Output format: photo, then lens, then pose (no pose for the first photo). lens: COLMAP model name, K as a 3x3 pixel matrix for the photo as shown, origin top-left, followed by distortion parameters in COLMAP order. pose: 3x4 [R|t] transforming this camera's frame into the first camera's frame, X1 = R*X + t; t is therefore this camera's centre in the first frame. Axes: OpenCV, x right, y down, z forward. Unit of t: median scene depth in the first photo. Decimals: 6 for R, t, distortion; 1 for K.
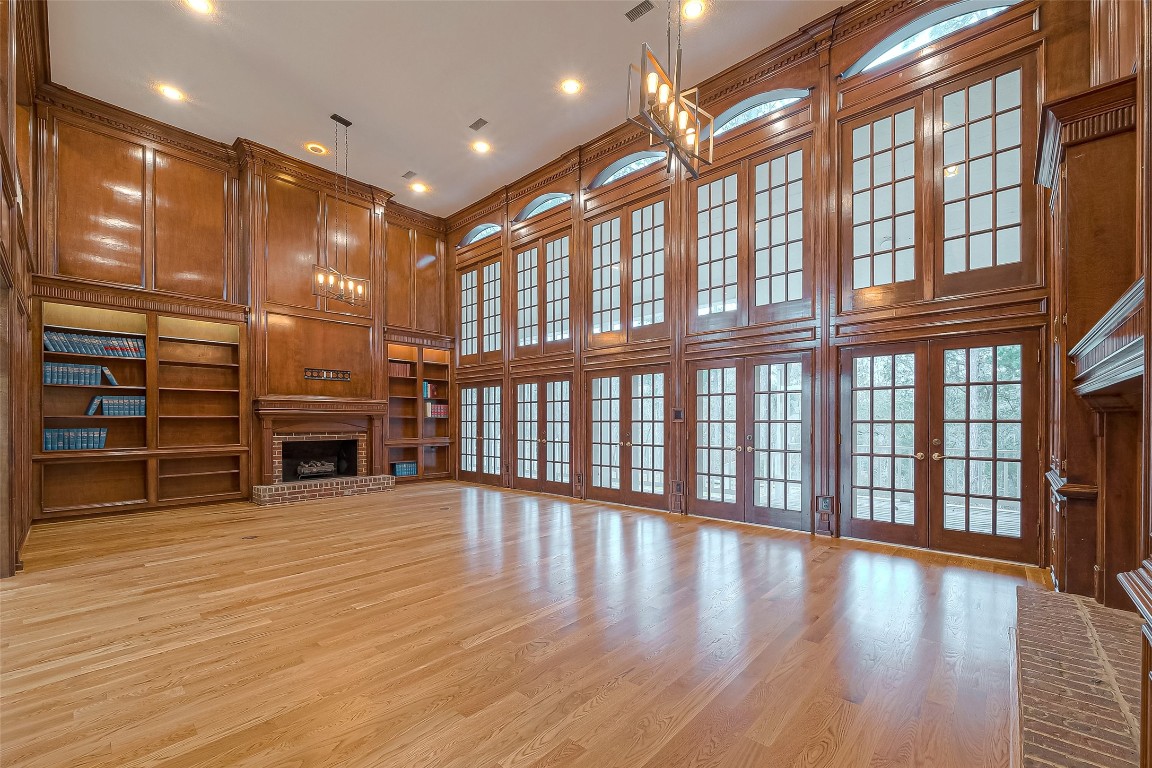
lens RADIAL K [[464.8, 0, 596.0], [0, 464.8, 423.3], [0, 0, 1]] dist [0.000245, -0.000149]
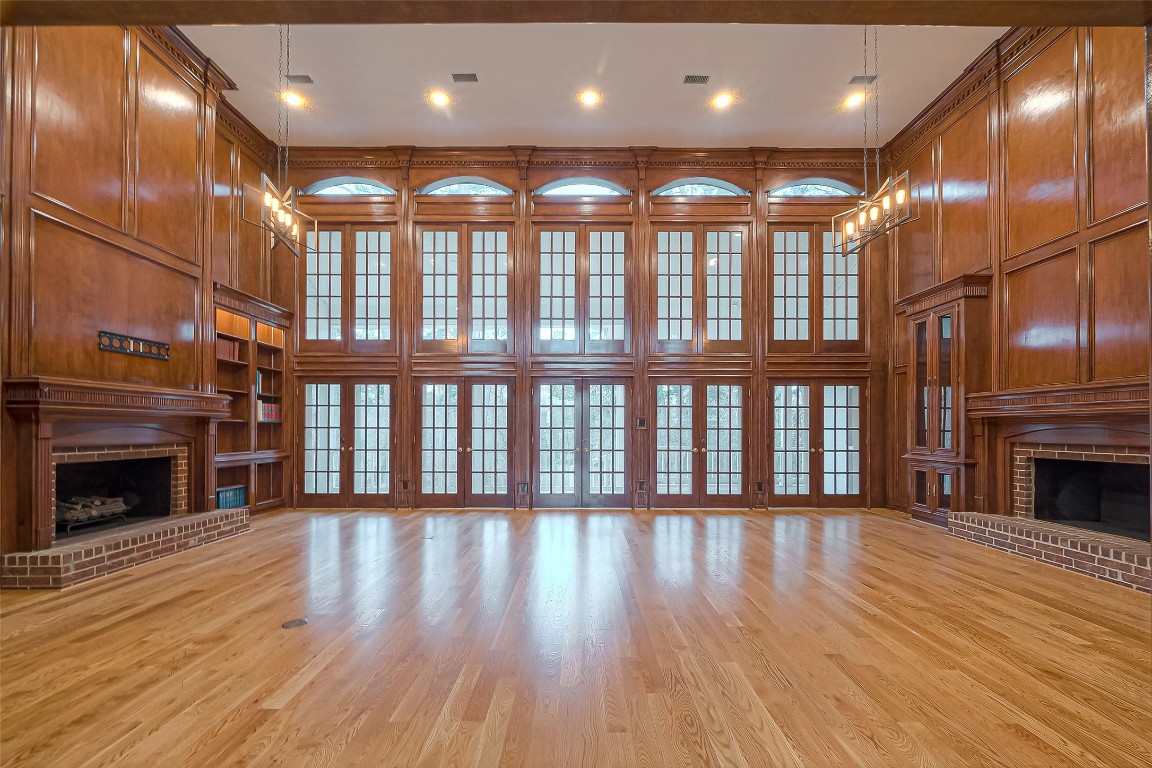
lens RADIAL K [[452.9, 0, 577.2], [0, 452.9, 426.8], [0, 0, 1]] dist [-0.000898, -0.000107]
pose [[0.751884, 0.006021, 0.659268, -0.555007], [0.001172, 0.999945, -0.010469, 0.003306], [-0.659295, 0.008644, 0.751835, 0.215819]]
